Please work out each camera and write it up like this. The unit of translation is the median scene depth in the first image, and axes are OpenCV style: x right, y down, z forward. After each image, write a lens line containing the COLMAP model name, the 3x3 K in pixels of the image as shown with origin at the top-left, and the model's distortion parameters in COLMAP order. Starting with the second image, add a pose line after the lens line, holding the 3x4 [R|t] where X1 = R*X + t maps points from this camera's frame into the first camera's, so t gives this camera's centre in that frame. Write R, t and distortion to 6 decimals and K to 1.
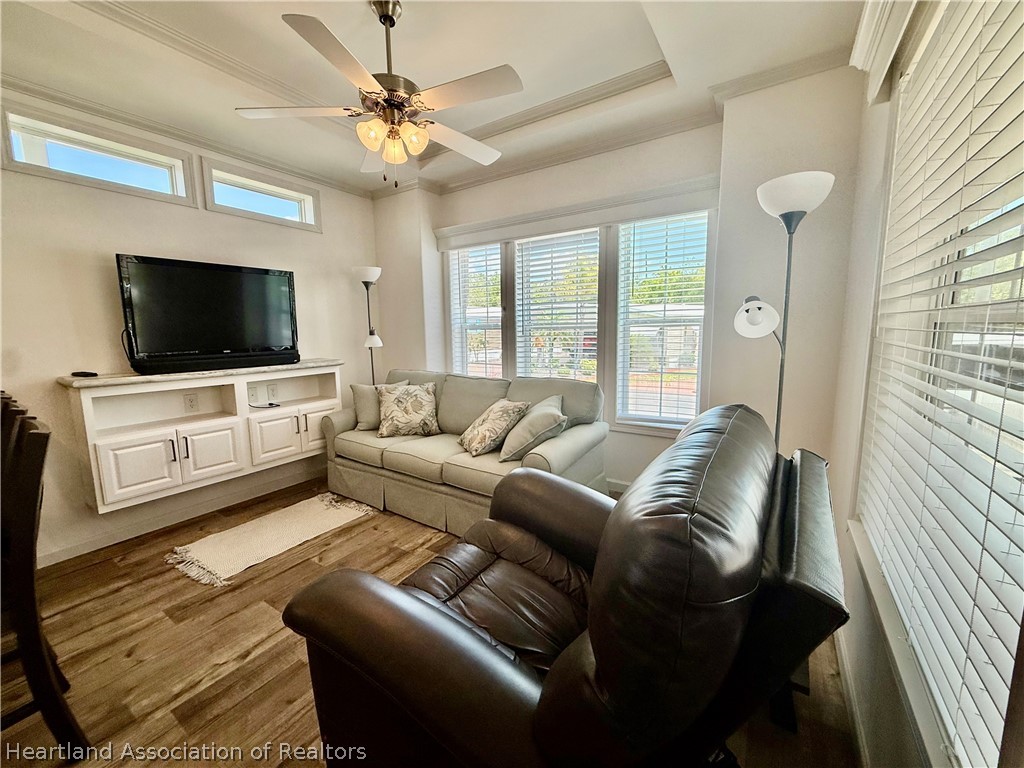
lens RADIAL K [[406.2, 0, 511.1], [0, 406.2, 384.0], [0, 0, 1]] dist [0.000256, 0.000012]
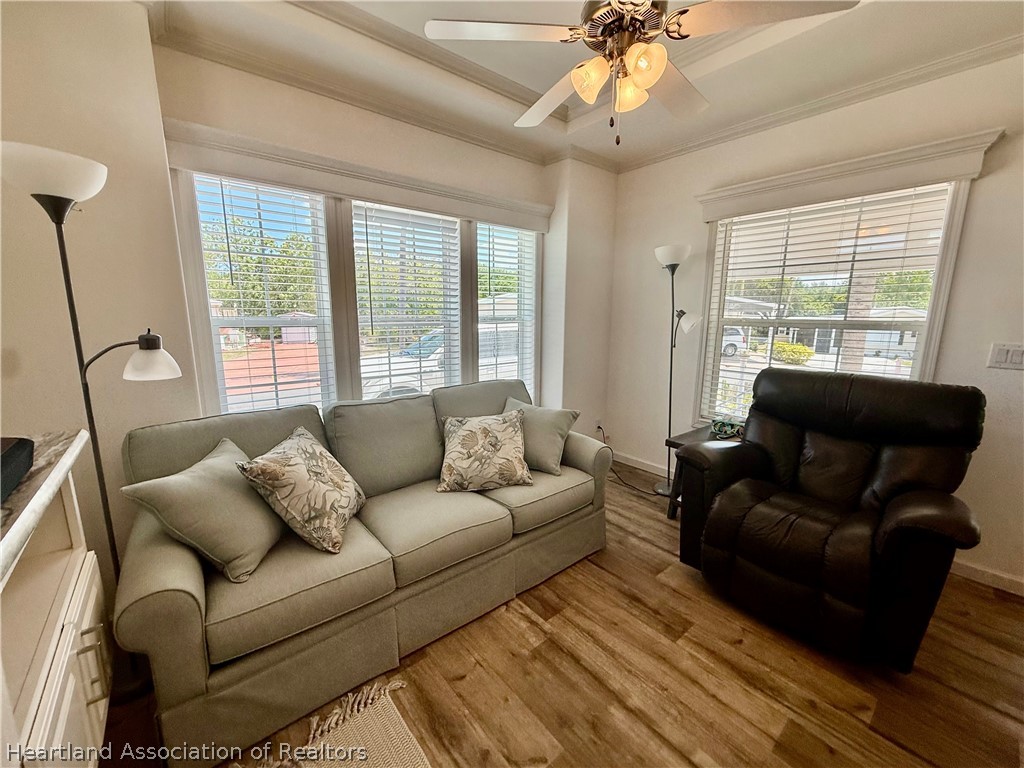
lens RADIAL K [[406.2, 0, 511.1], [0, 406.2, 384.0], [0, 0, 1]] dist [0.000256, 0.000012]
pose [[0.291256, -0.149863, 0.944834, -0.769269], [0.120101, 0.985567, 0.119302, -0.115263], [-0.949076, 0.078728, 0.305051, 0.691200]]
